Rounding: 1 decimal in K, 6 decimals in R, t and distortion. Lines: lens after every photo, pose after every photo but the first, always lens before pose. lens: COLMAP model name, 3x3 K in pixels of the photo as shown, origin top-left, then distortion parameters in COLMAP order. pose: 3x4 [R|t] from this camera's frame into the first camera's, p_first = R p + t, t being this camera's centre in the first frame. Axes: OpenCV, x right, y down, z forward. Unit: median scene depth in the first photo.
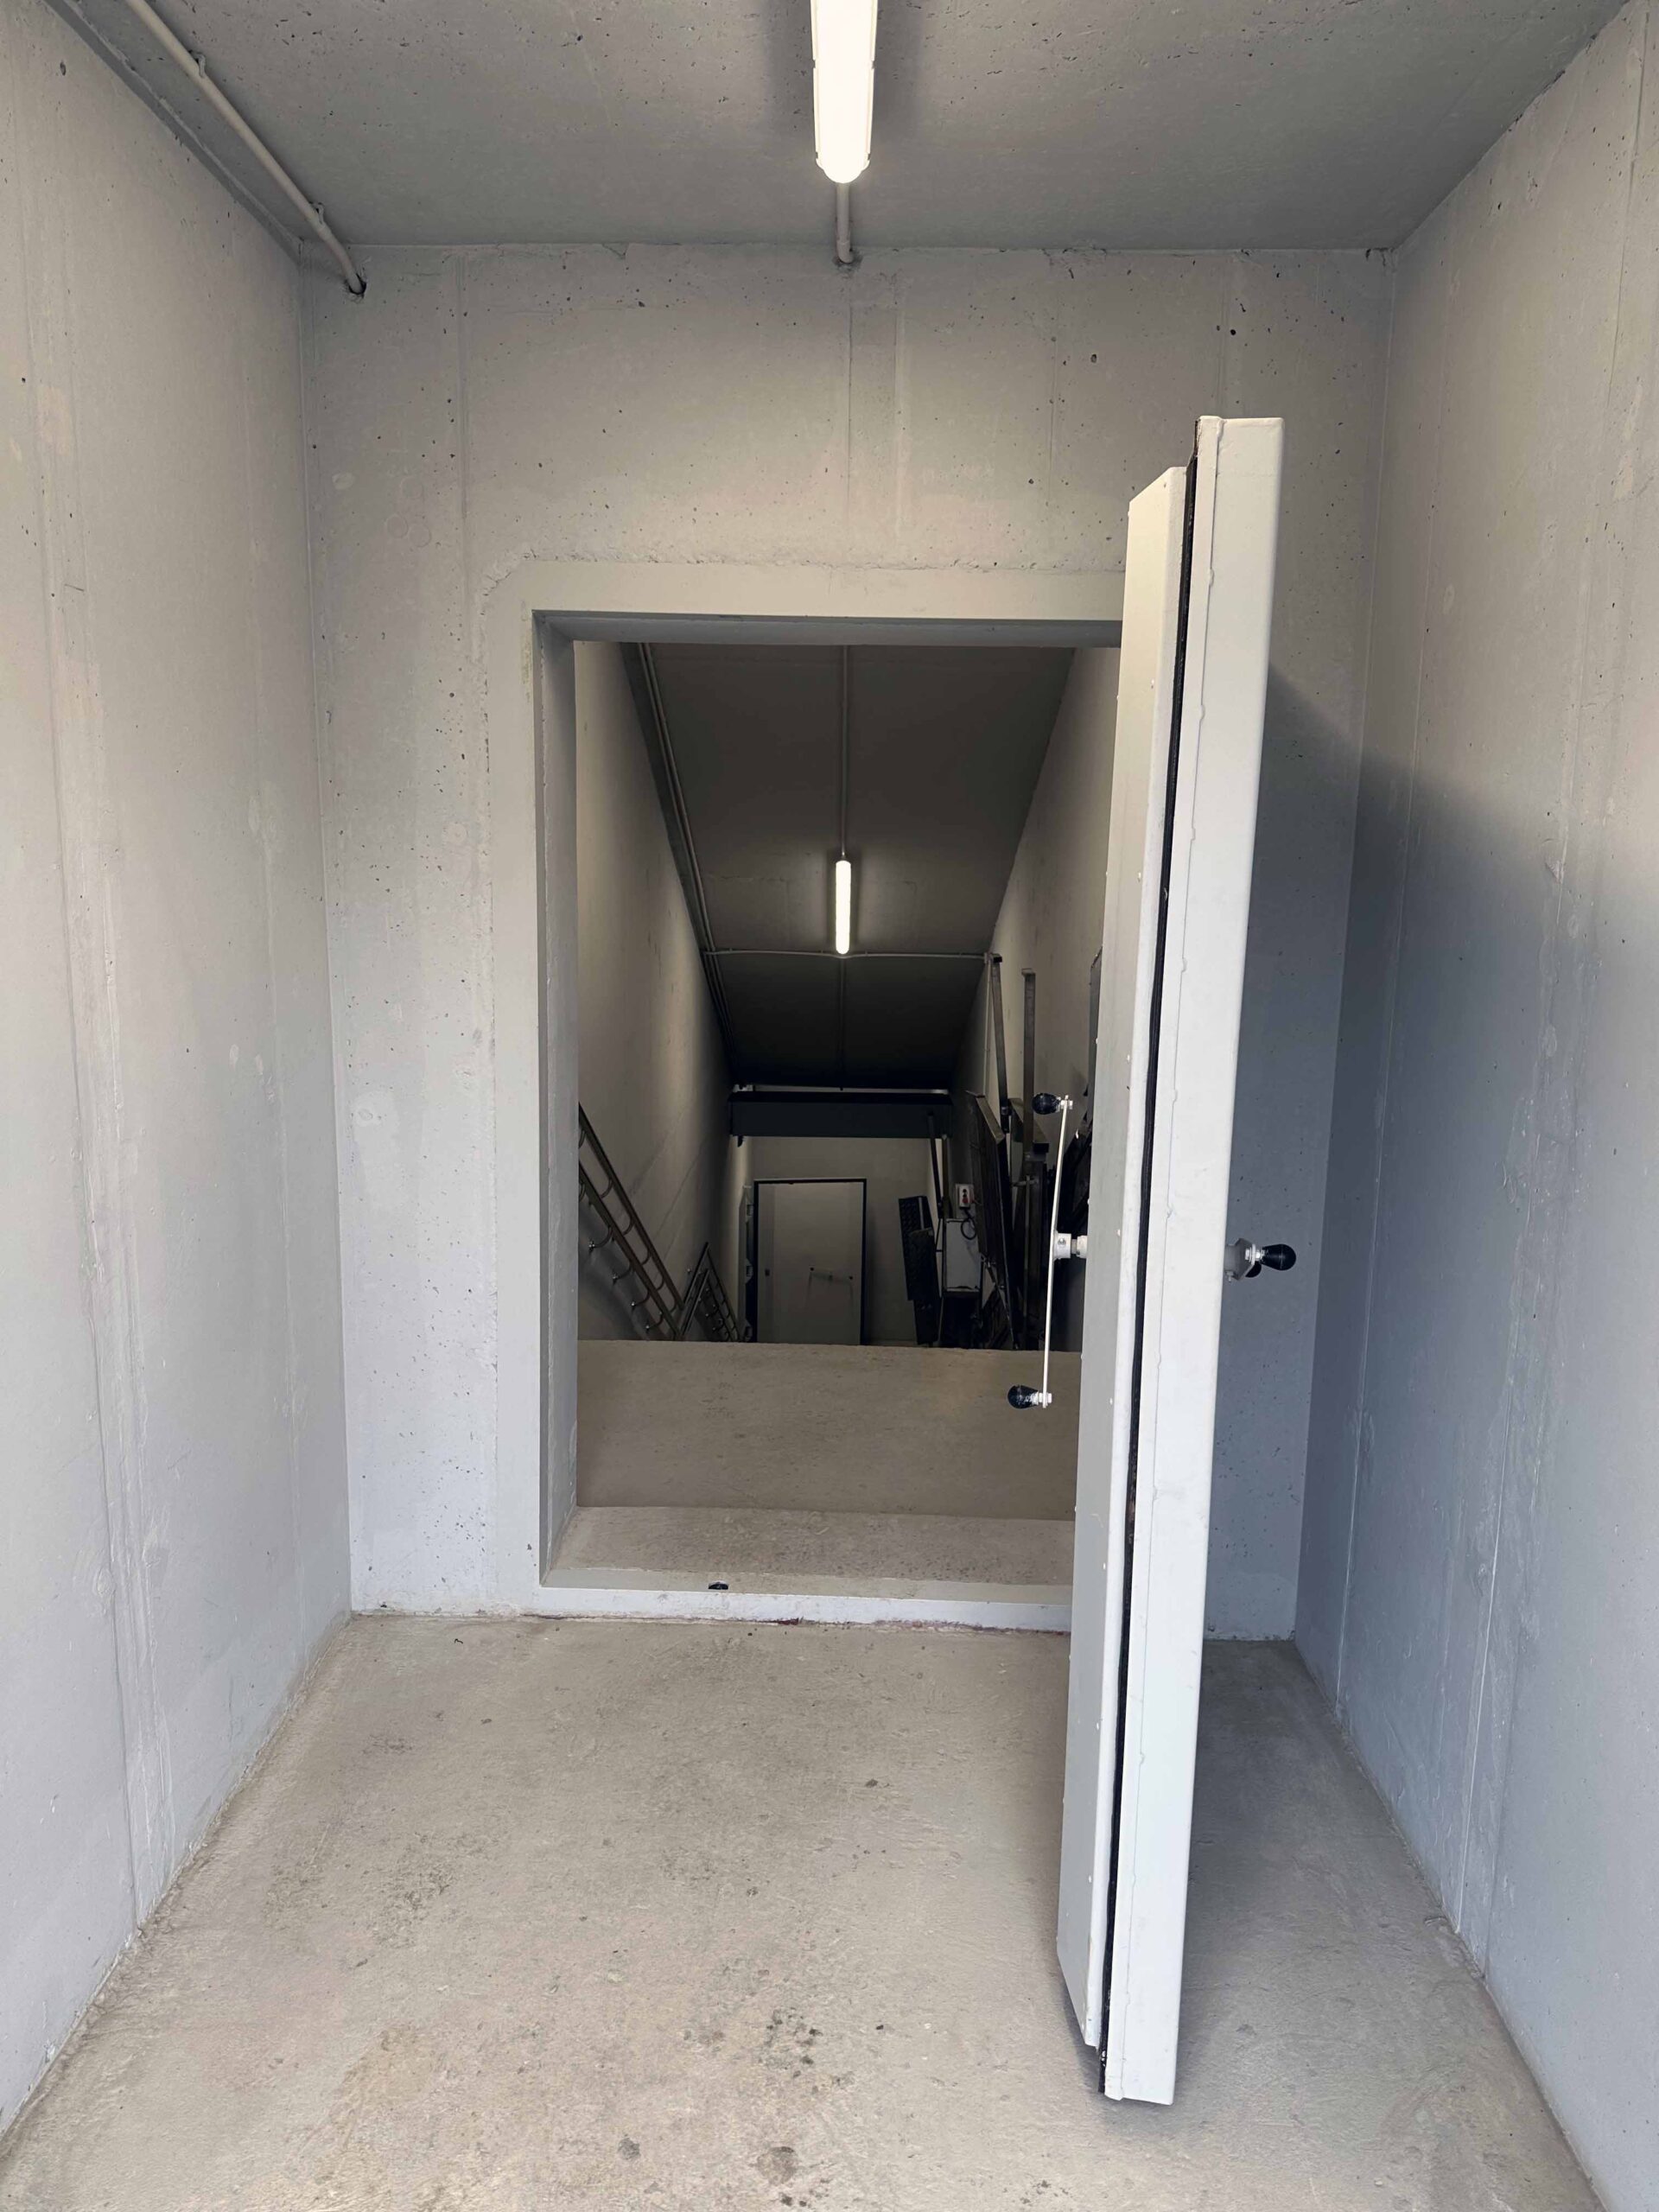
lens RADIAL K [[1541.3, 0, 826.2], [0, 1541.3, 1100.3], [0, 0, 1]] dist [0.004621, -0.000949]
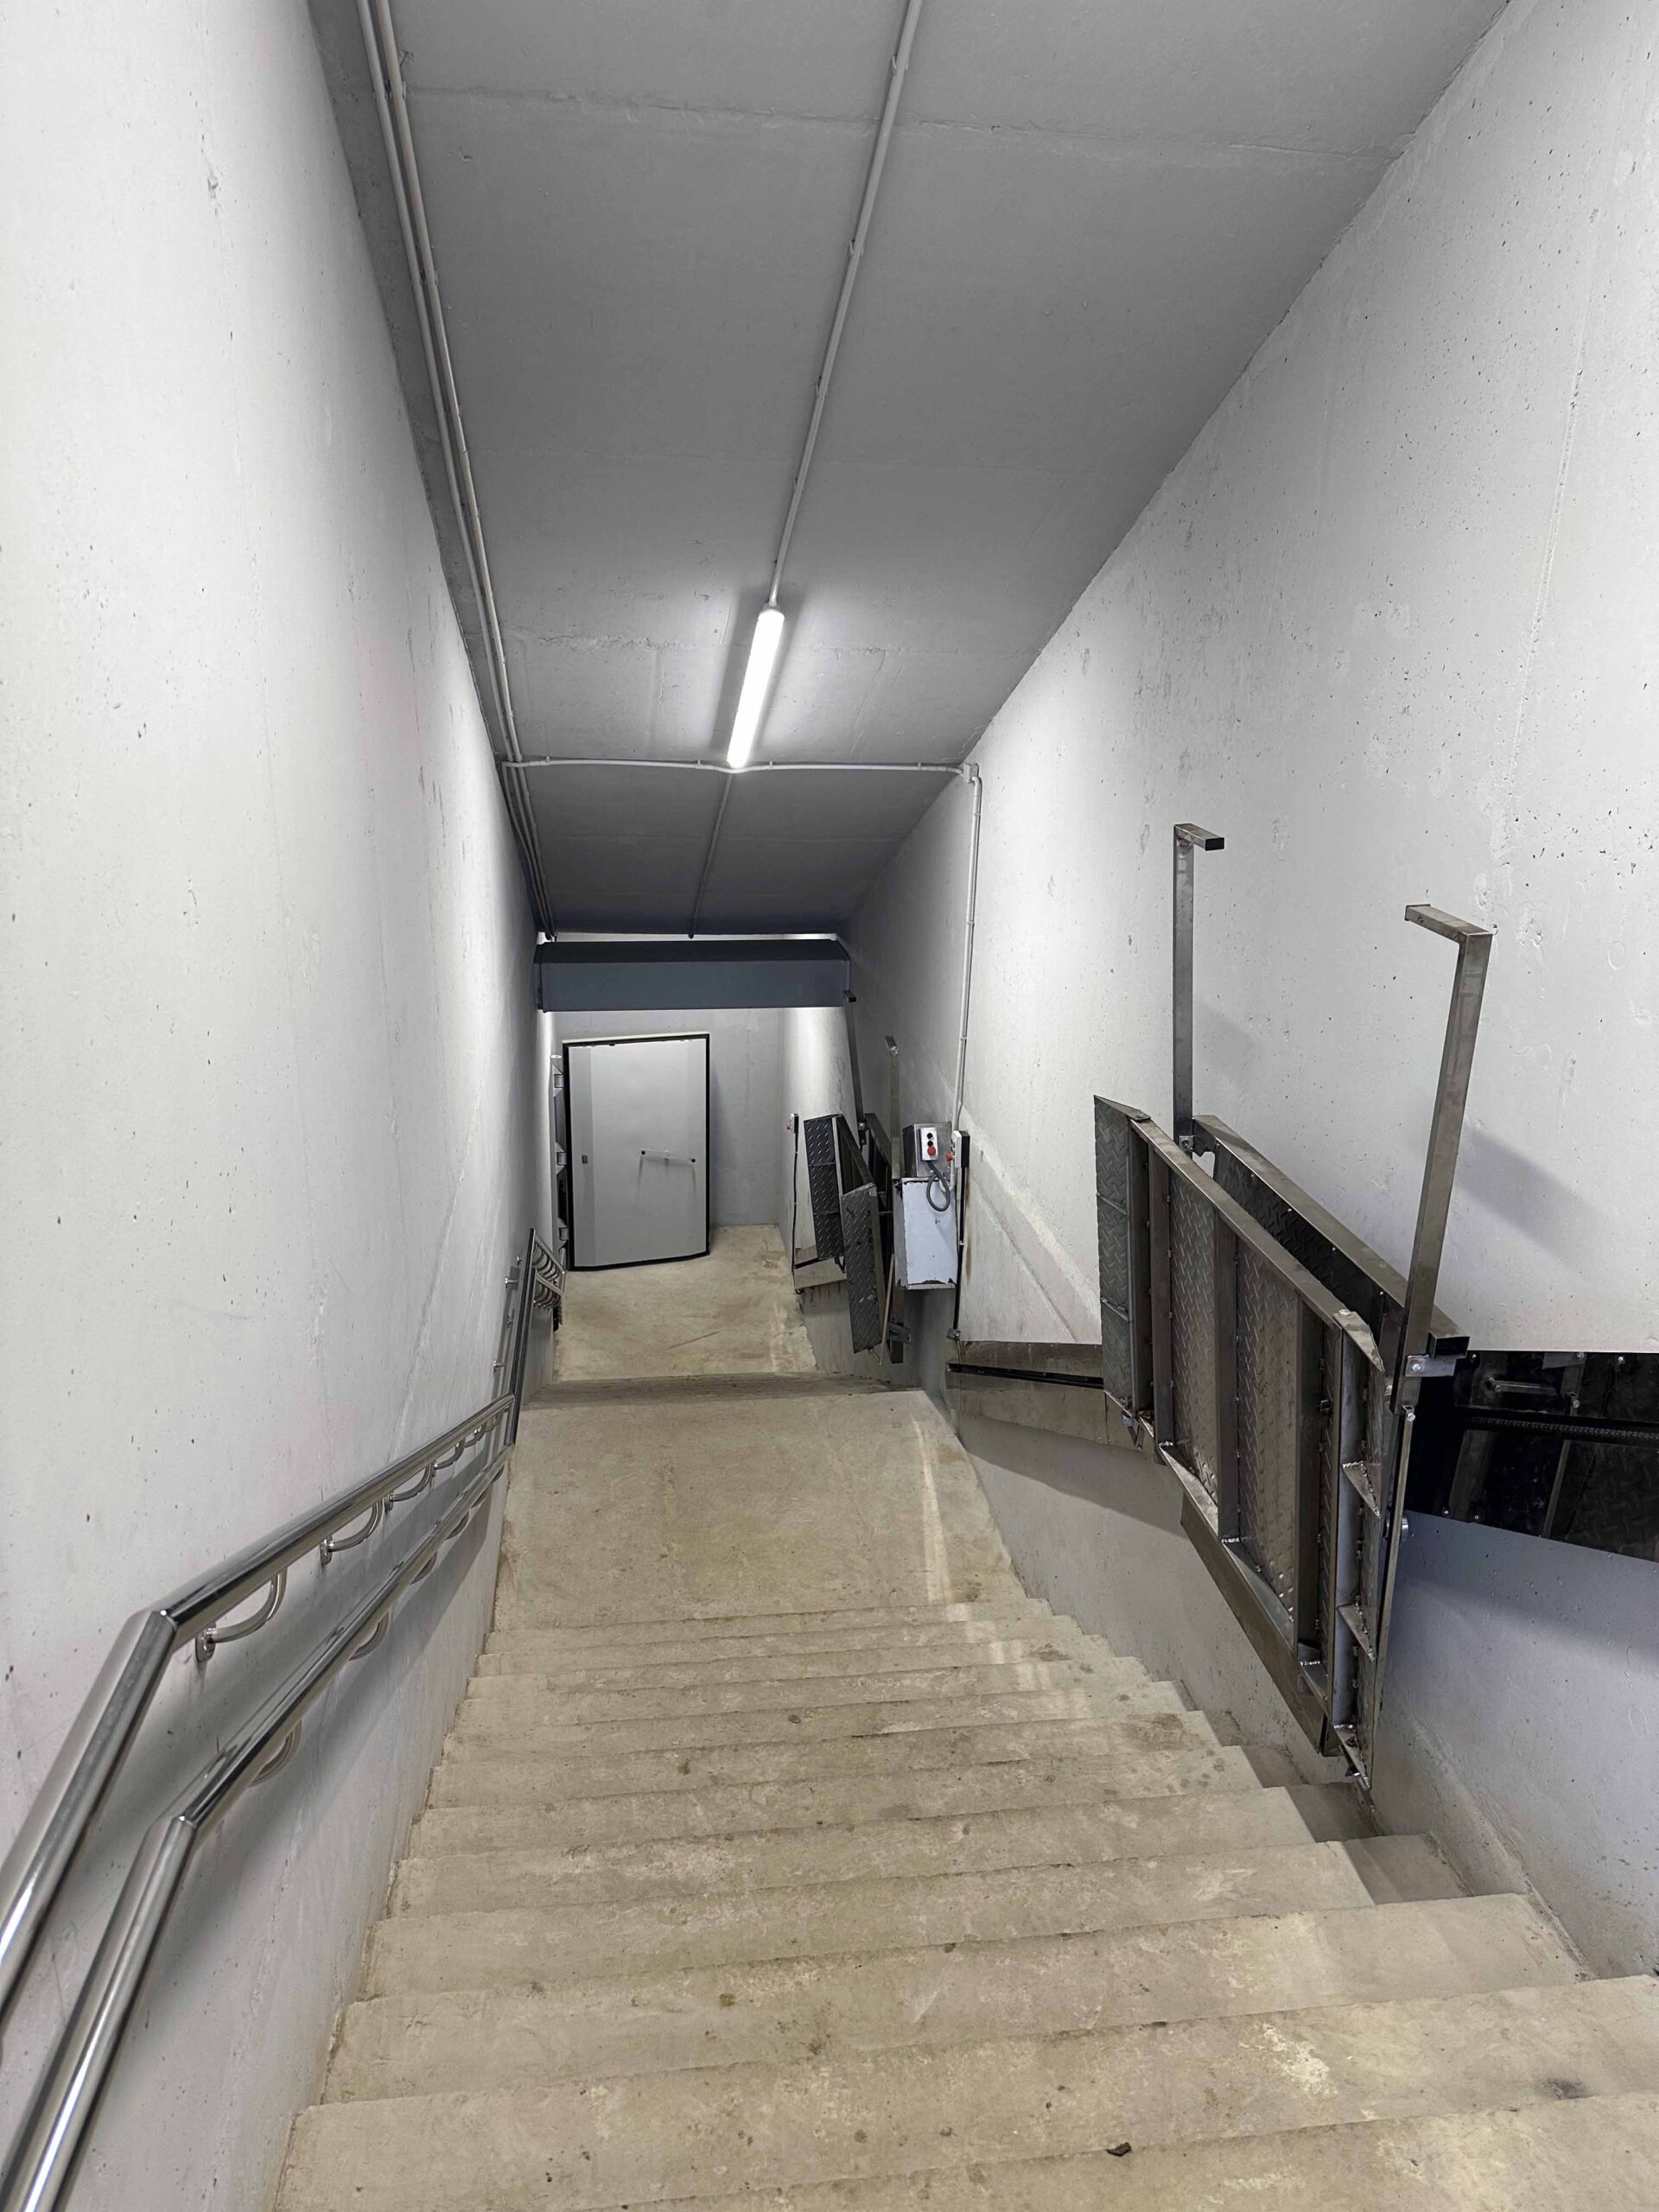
lens RADIAL K [[1541.3, 0, 831.9], [0, 1541.3, 1112.5], [0, 0, 1]] dist [0.004621, -0.000949]
pose [[0.988003, -0.041558, 0.148738, -0.044359], [0.016592, 0.986102, 0.165310, -0.055059], [-0.153541, -0.160859, 0.974961, 0.343802]]
